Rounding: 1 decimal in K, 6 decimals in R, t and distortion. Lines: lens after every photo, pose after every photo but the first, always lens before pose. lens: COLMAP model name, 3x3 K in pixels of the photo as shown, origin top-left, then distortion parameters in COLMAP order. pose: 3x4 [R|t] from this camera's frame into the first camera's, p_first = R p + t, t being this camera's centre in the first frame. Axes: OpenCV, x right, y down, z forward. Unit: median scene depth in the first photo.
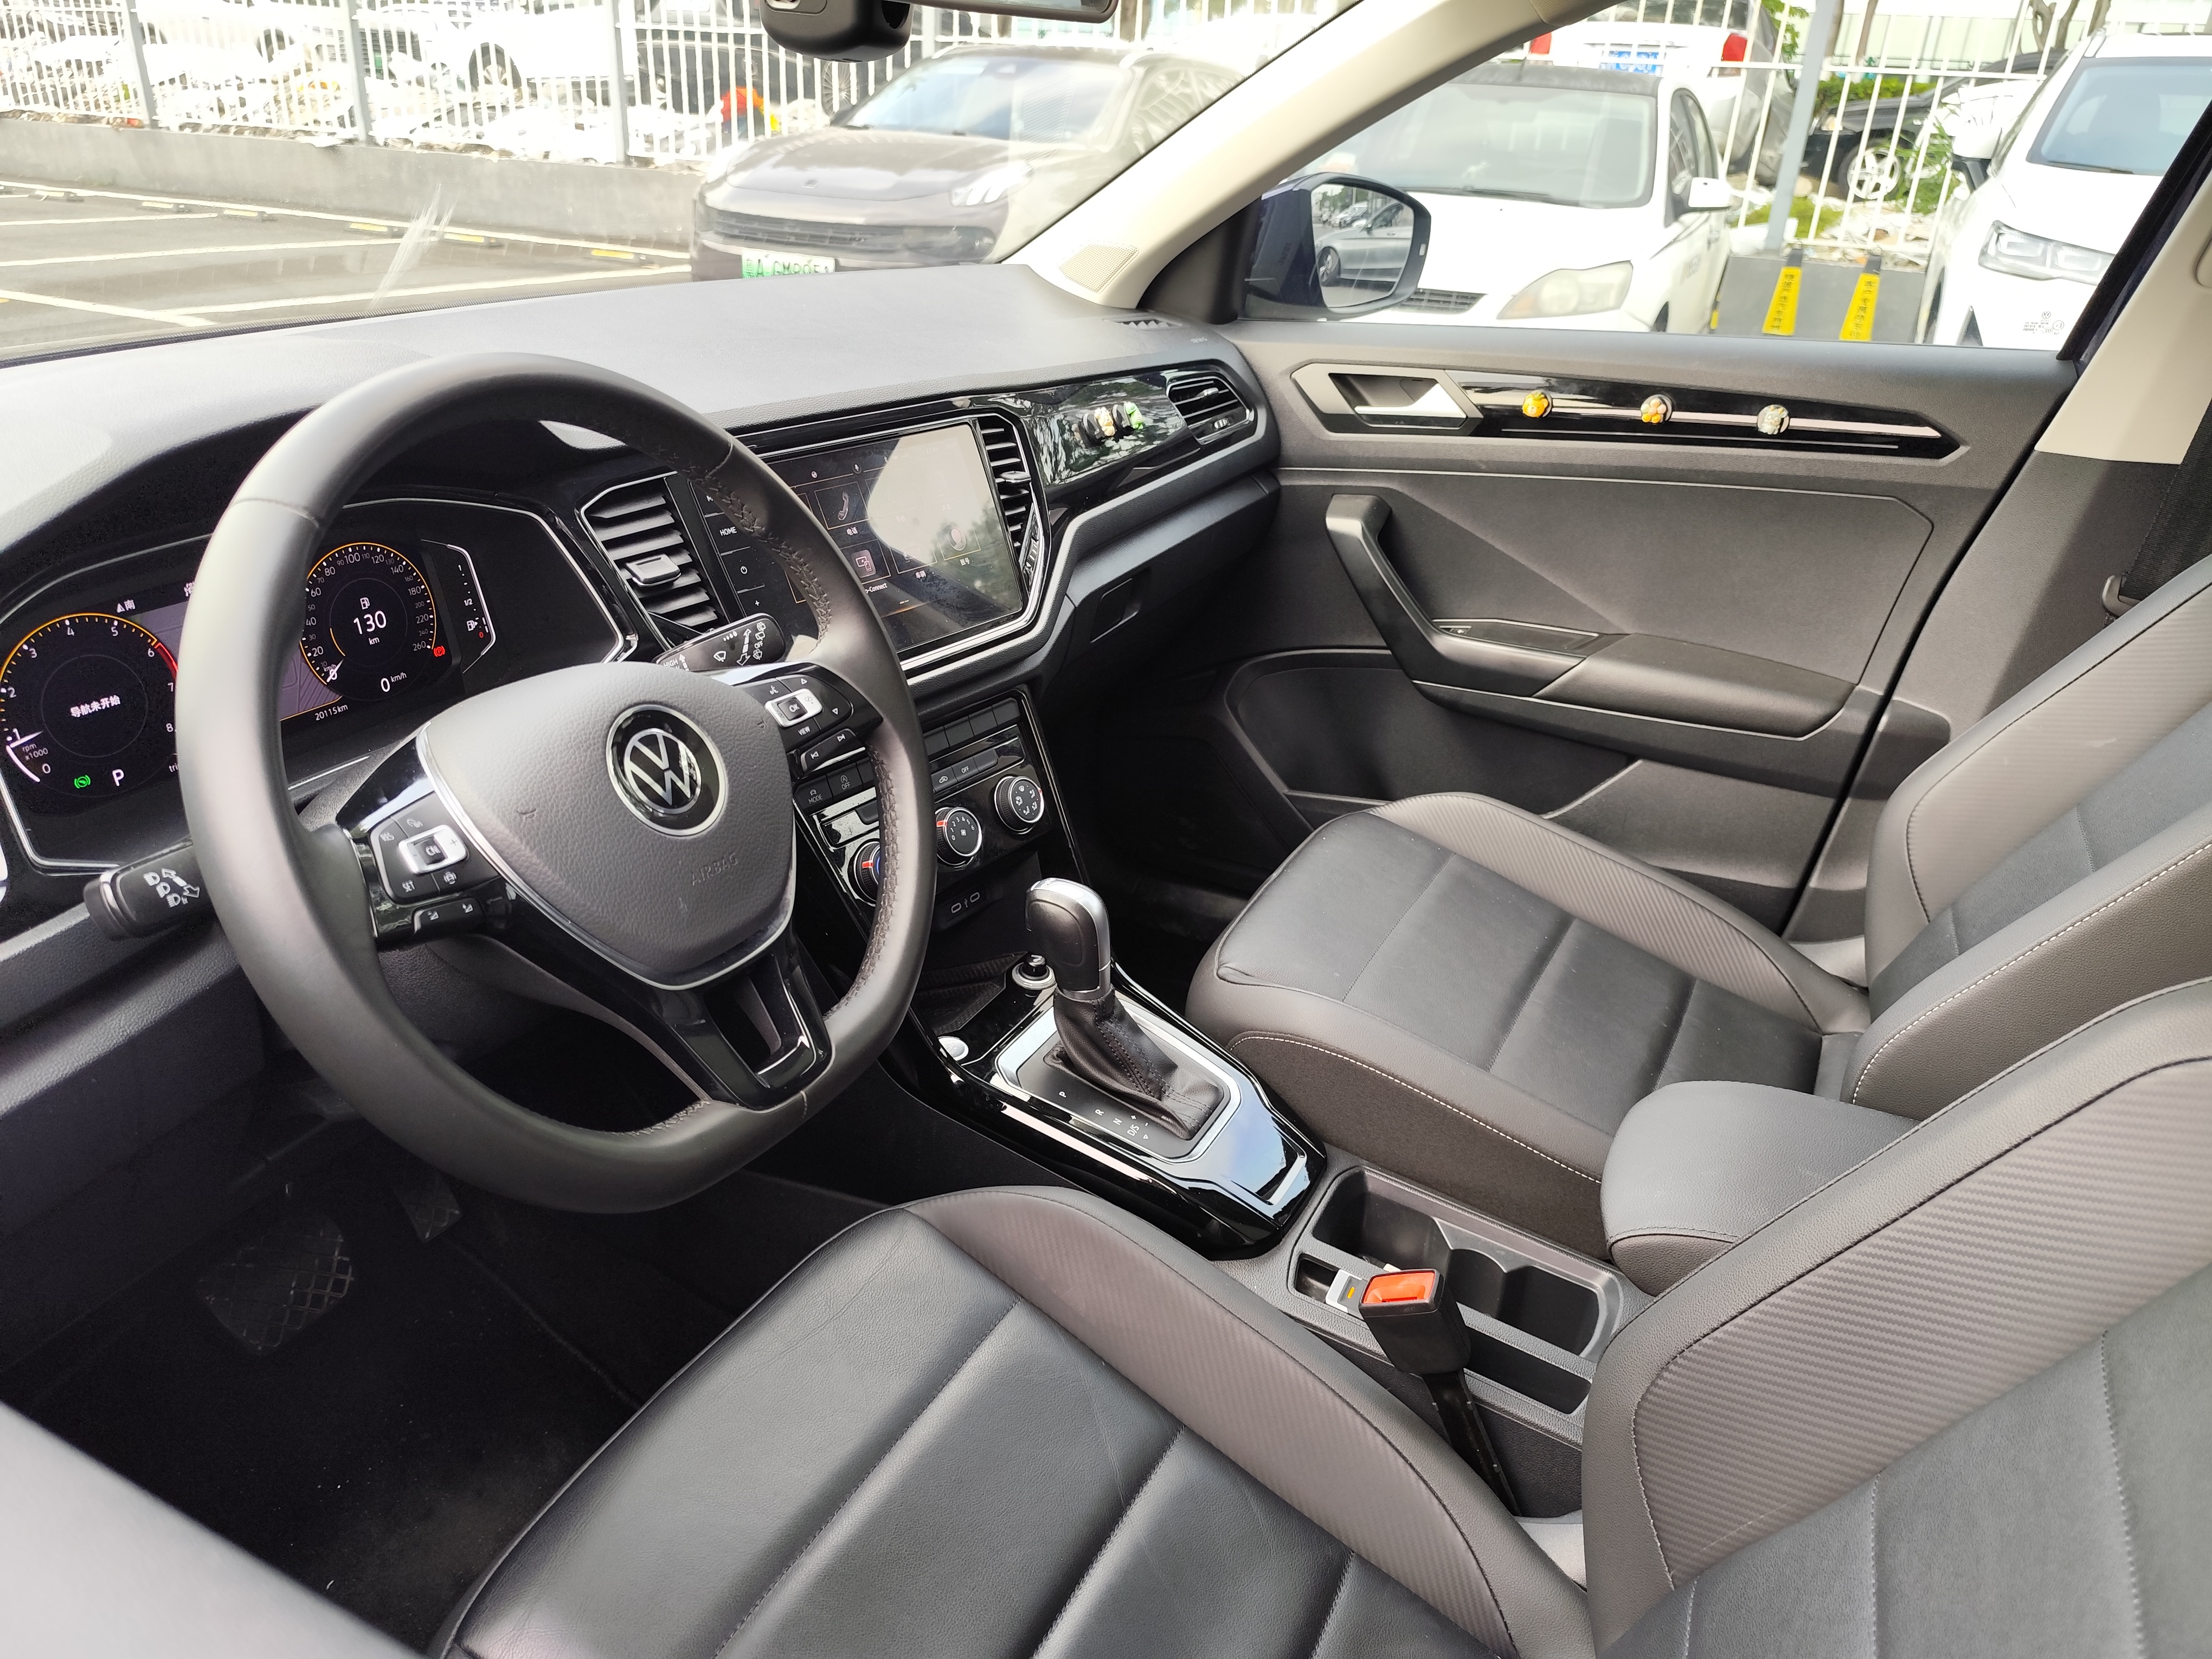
lens RADIAL K [[1527.4, 0, 1106.0], [0, 1527.4, 829.5], [0, 0, 1]] dist [0.025563, -0.023293]
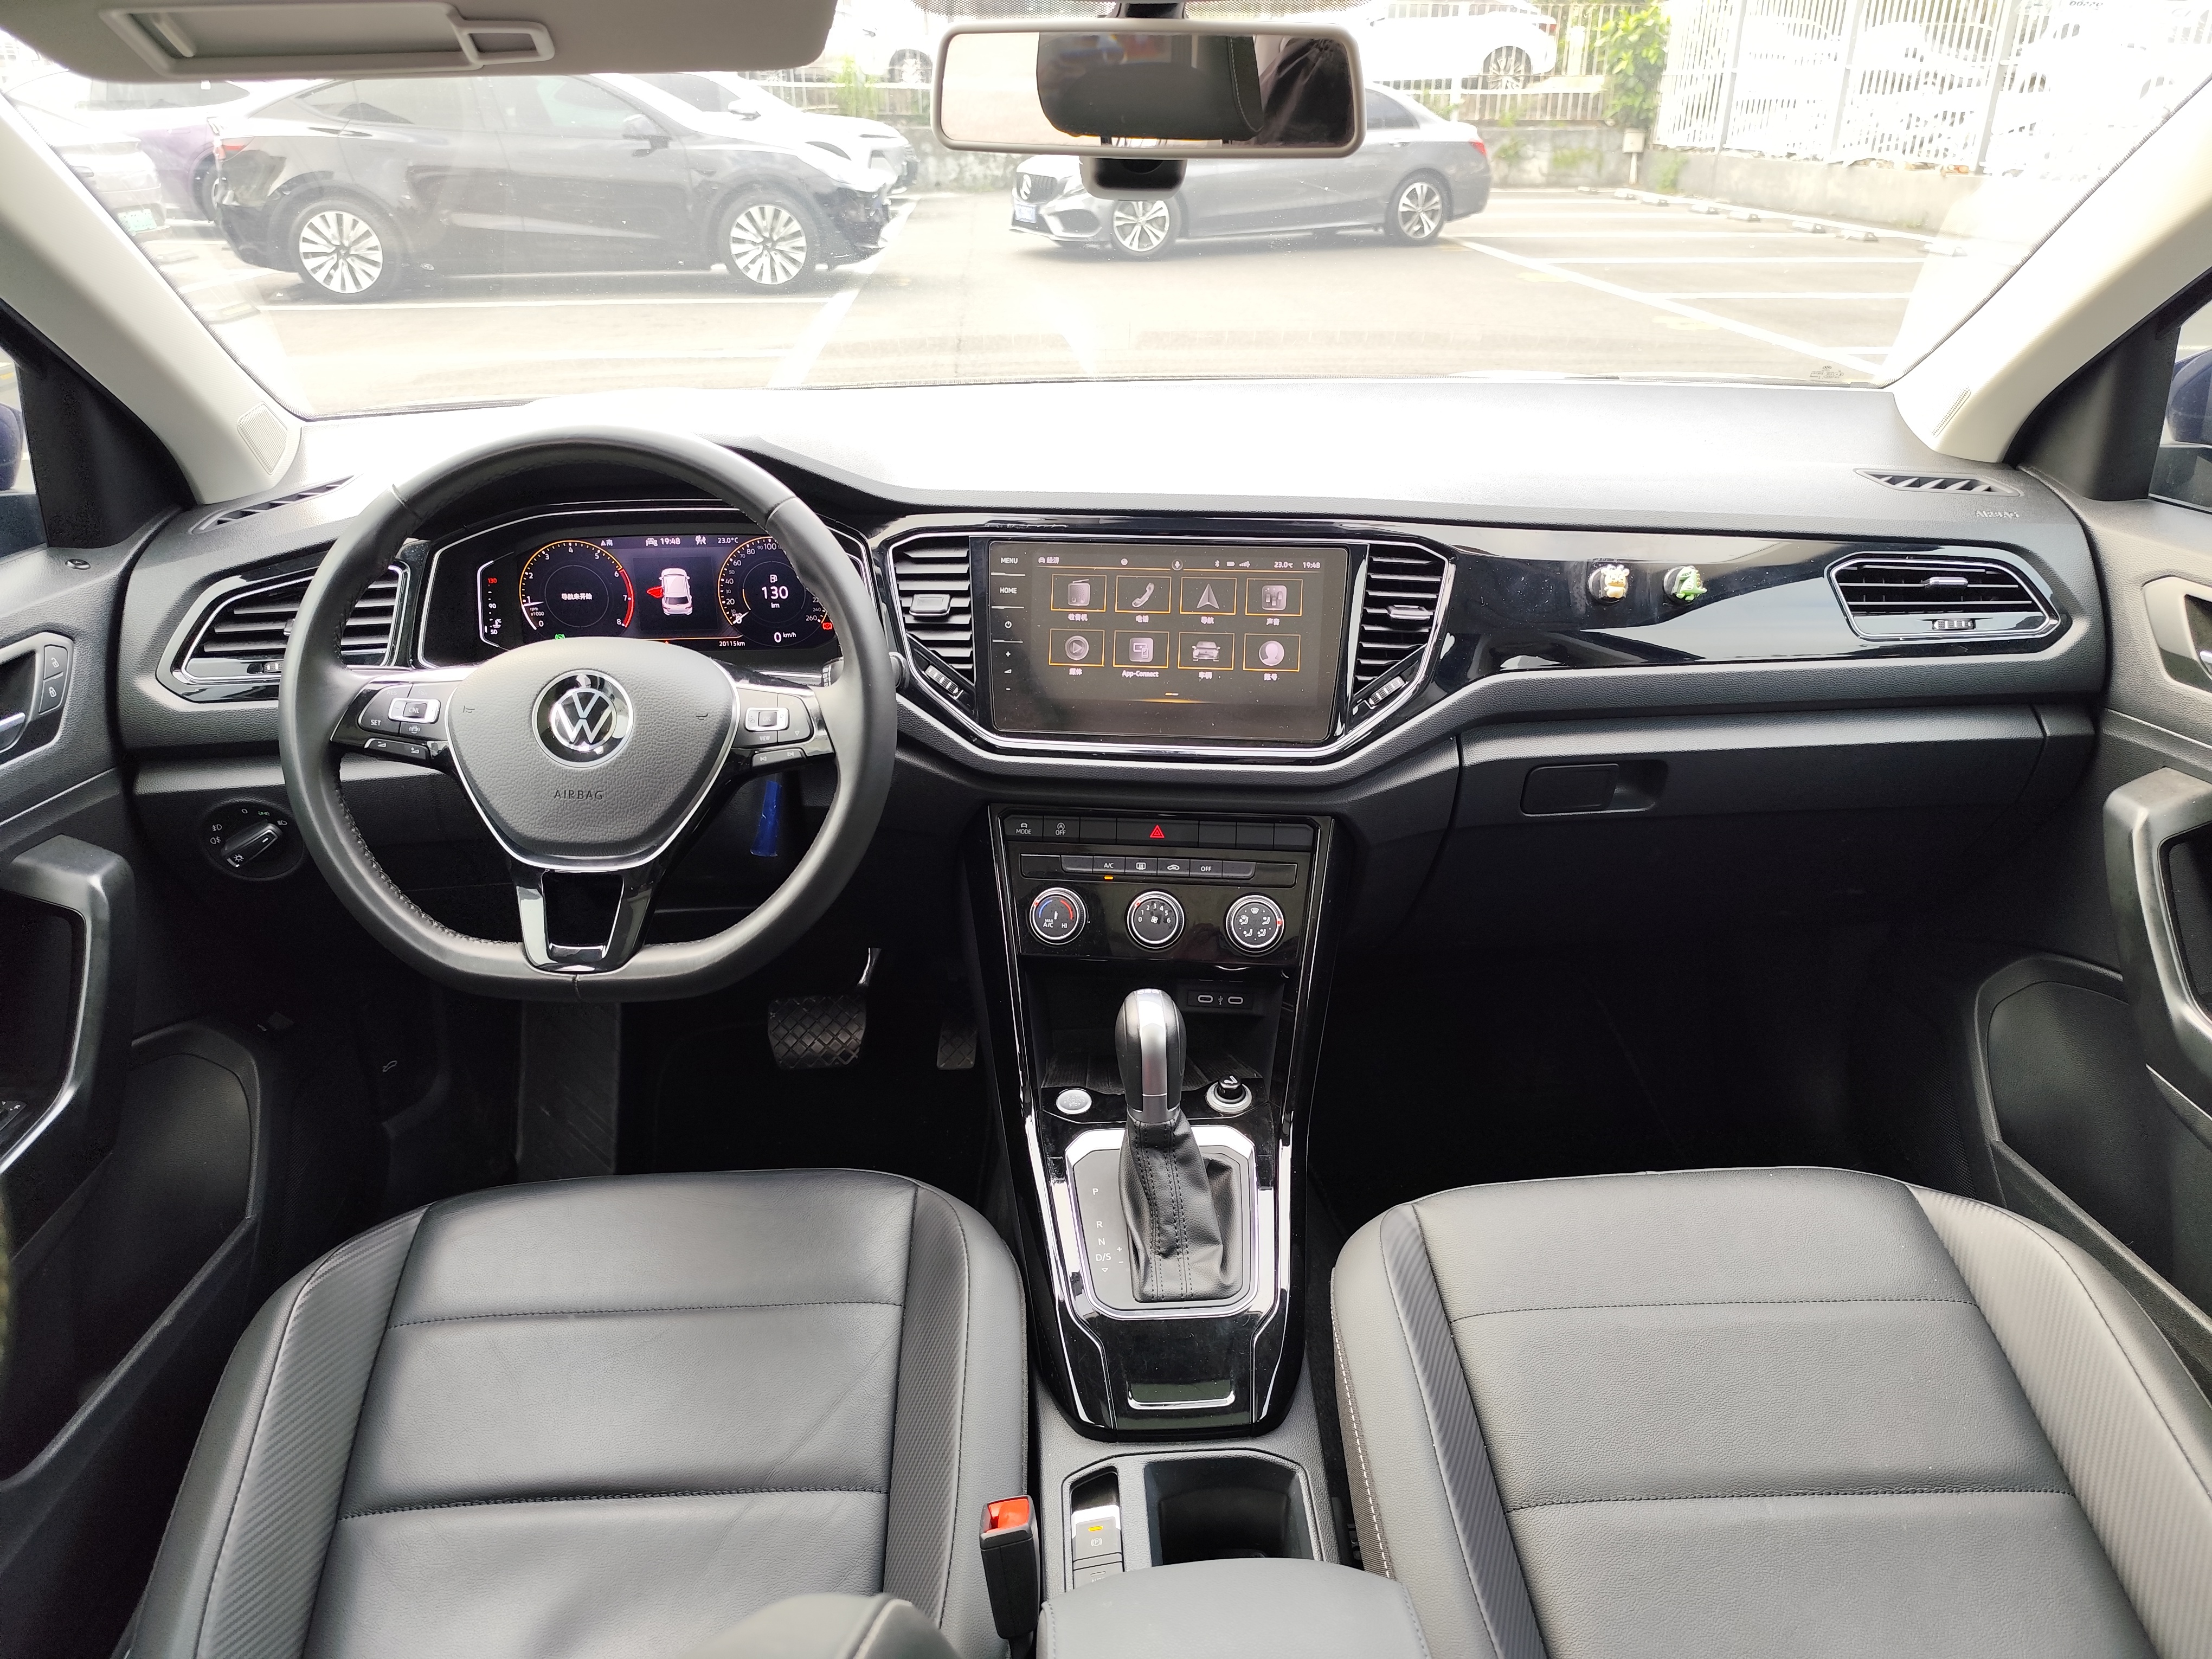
lens RADIAL K [[1519.8, 0, 1112.9], [0, 1519.8, 824.2], [0, 0, 1]] dist [0.044432, -0.061442]
pose [[0.508691, 0.330090, -0.795157, 0.508480], [-0.348521, 0.923475, 0.160396, -0.158011], [0.787252, 0.195537, 0.584807, 0.267297]]
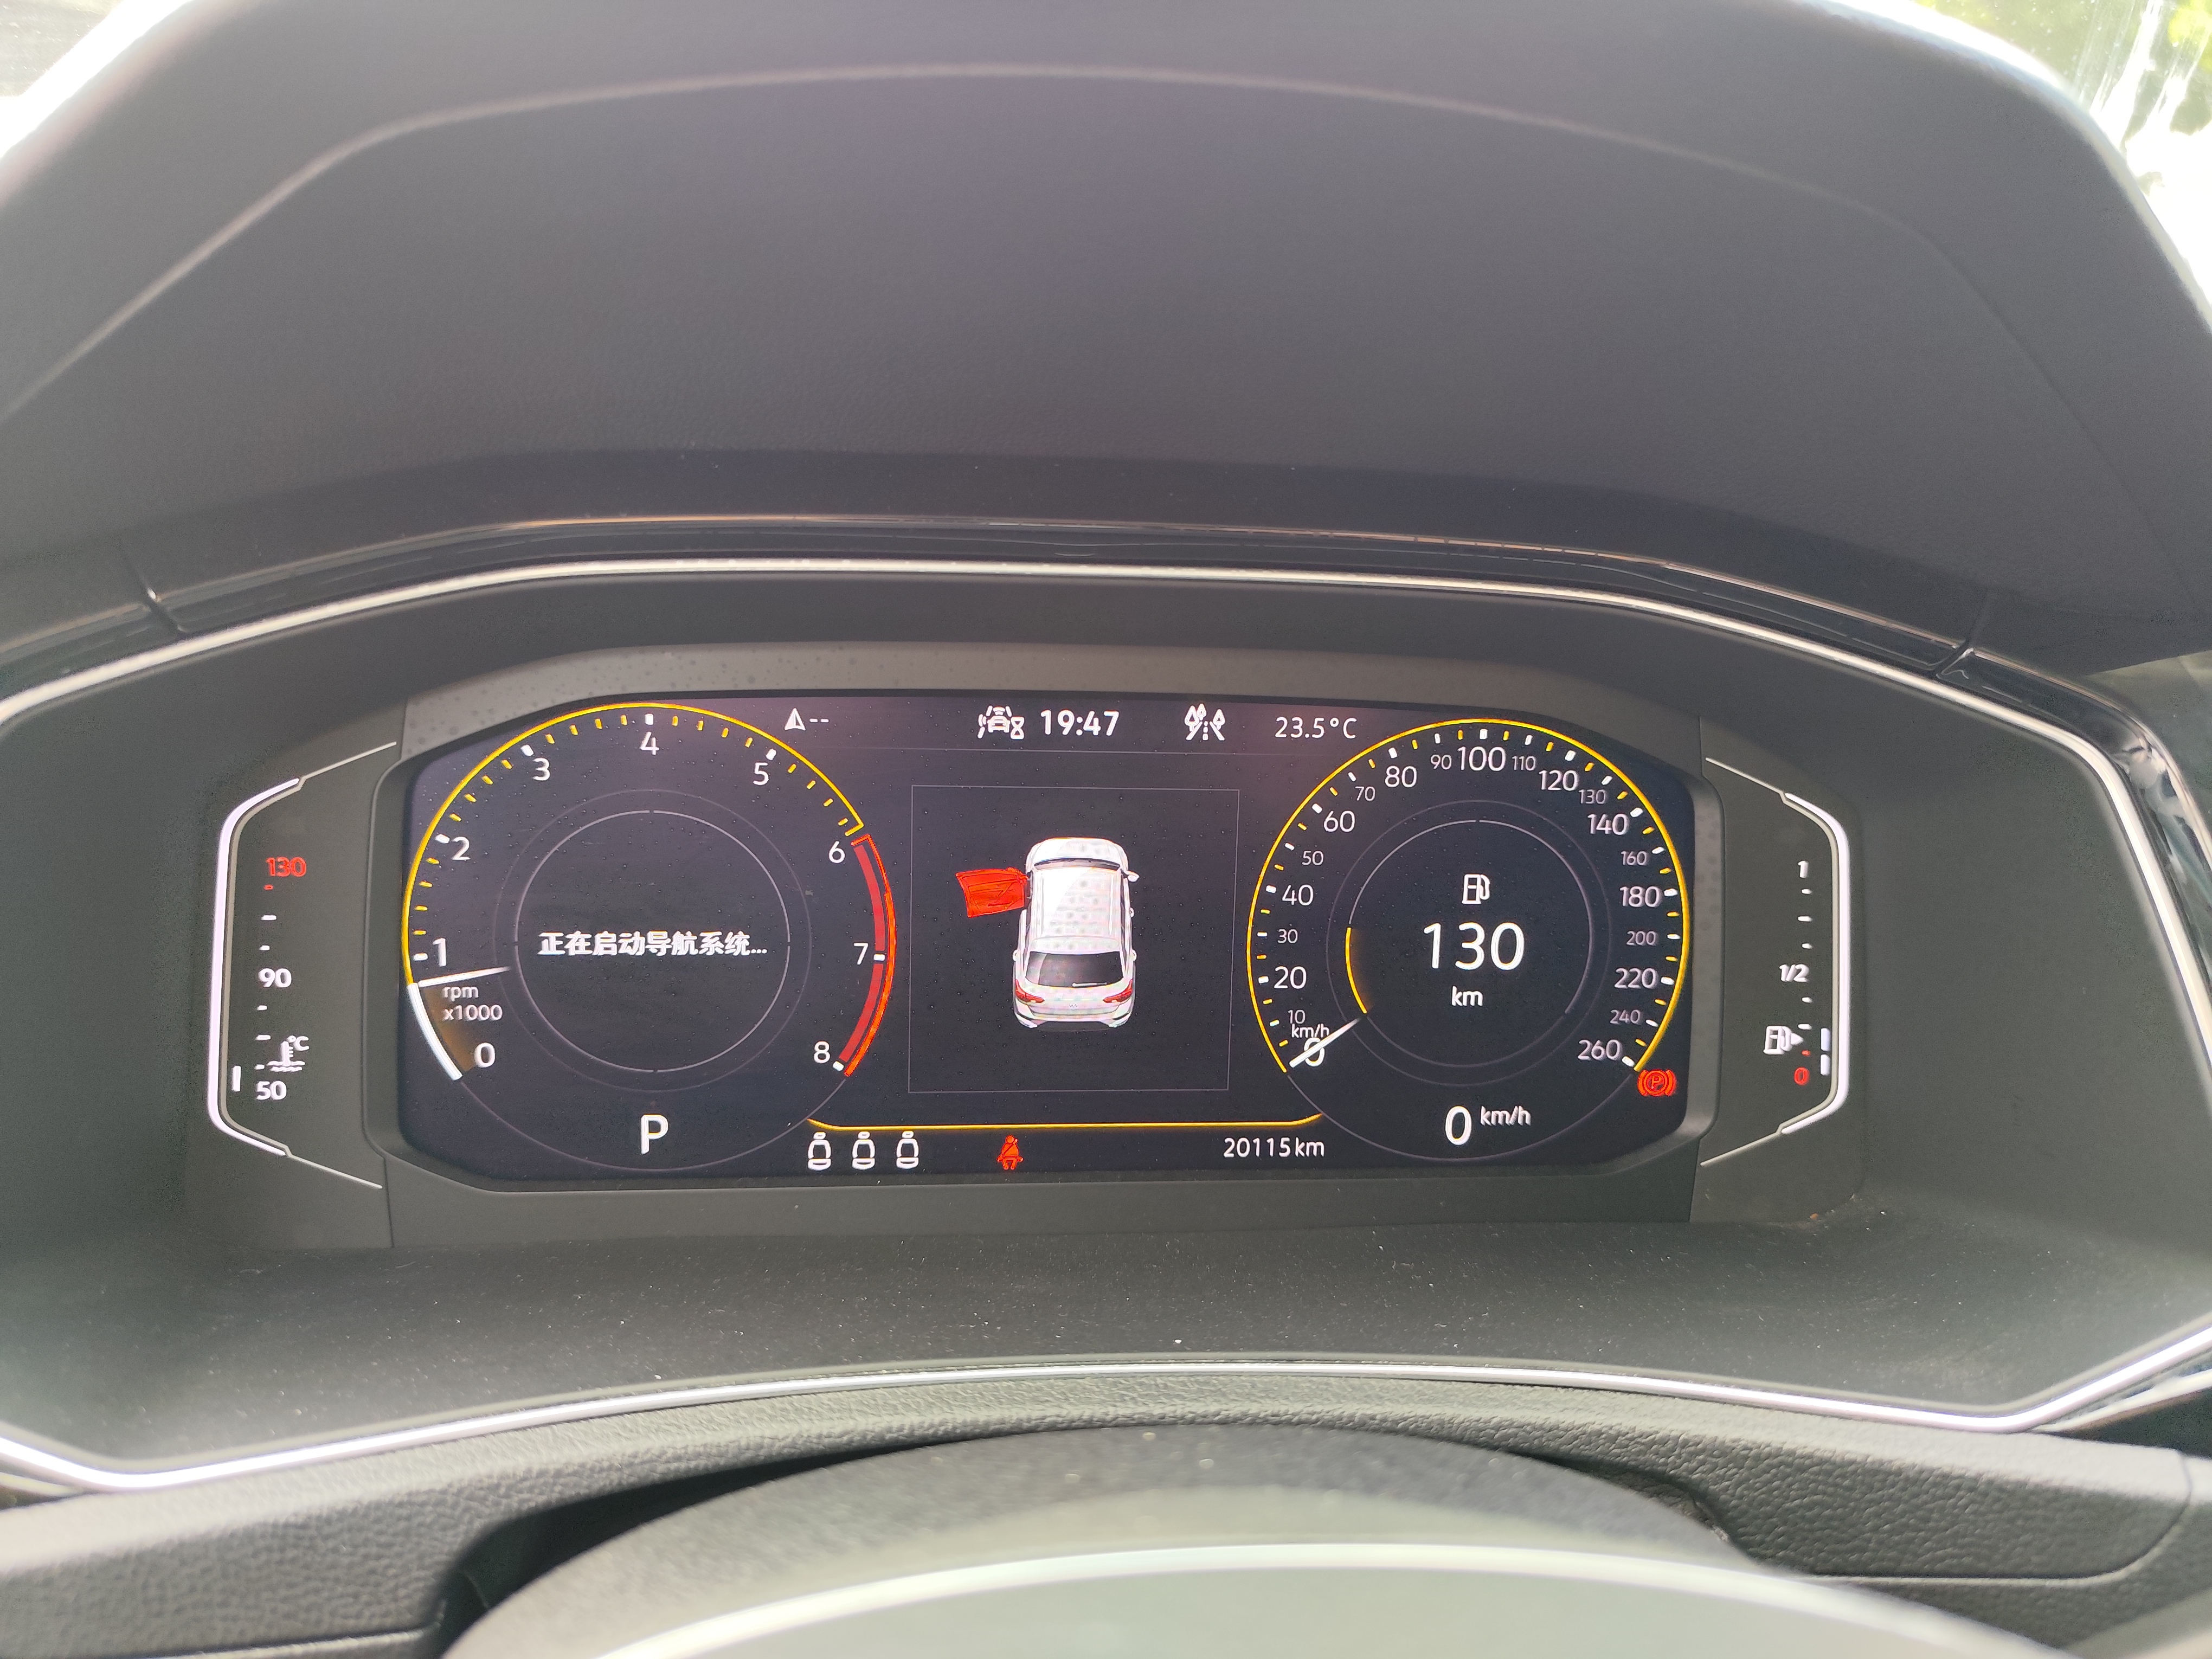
lens RADIAL K [[1553.4, 0, 1106.0], [0, 1553.4, 829.5], [0, 0, 1]] dist [0.010267, -0.019932]
pose [[0.545428, 0.209286, -0.811608, -0.142136], [-0.379374, 0.925098, -0.016400, -0.070645], [0.747385, 0.316848, 0.583972, 0.419999]]
